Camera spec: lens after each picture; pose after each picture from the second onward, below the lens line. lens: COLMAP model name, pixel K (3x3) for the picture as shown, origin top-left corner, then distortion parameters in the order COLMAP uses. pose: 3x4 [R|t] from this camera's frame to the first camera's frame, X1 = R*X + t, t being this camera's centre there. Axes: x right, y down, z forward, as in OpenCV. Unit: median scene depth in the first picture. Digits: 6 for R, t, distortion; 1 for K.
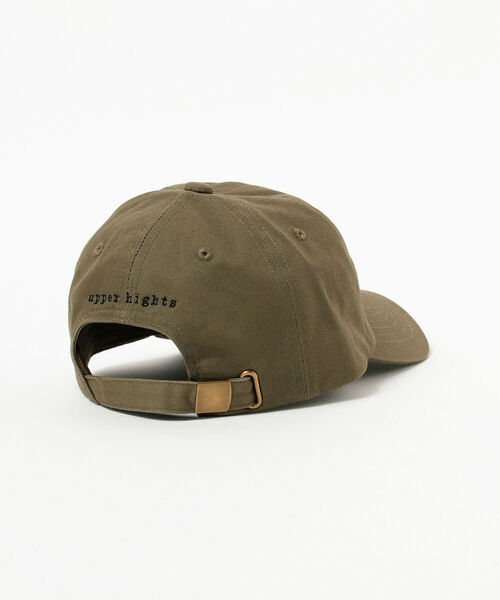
lens RADIAL K [[2271.4, 0, 248.9], [0, 2271.4, 300.8], [0, 0, 1]] dist [0.314560, 0.000000]
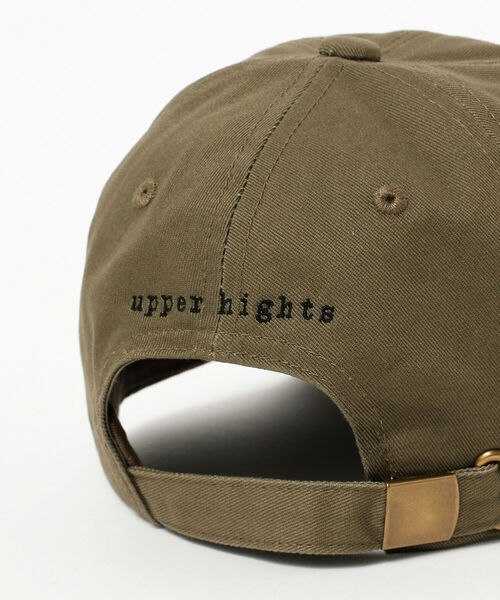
lens RADIAL K [[2271.4, 0, 250.4], [0, 2271.4, 297.7], [0, 0, 1]] dist [0.314560, 0.000000]
pose [[0.995788, -0.046212, 0.079187, -0.083461], [0.038898, 0.995041, 0.091540, -0.043566], [-0.083024, -0.088074, 0.992648, 0.547858]]
